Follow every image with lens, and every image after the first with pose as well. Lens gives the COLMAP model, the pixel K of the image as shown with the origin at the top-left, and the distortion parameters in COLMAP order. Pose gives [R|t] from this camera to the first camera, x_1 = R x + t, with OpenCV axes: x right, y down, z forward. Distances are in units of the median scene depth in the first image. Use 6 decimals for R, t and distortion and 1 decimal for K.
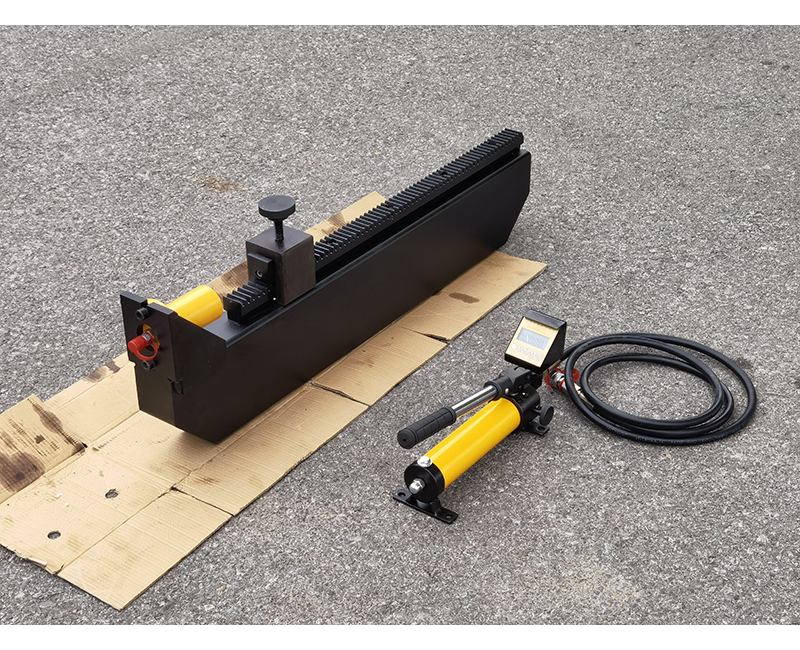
lens RADIAL K [[1447.2, 0, 410.2], [0, 1447.2, 325.0], [0, 0, 1]] dist [0.205014, -1.565107]
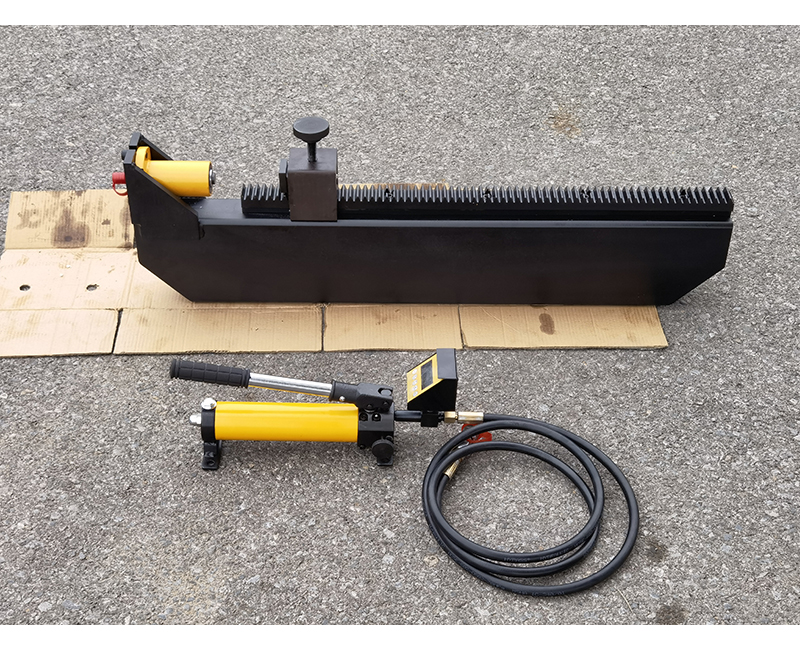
lens RADIAL K [[1329.8, 0, 400.0], [0, 1329.8, 325.0], [0, 0, 1]] dist [0.025685, -0.233747]
pose [[0.587764, 0.501432, -0.634901, 0.516137], [-0.425342, 0.859080, 0.284721, -0.217757], [0.688199, 0.102701, 0.718216, 0.328959]]
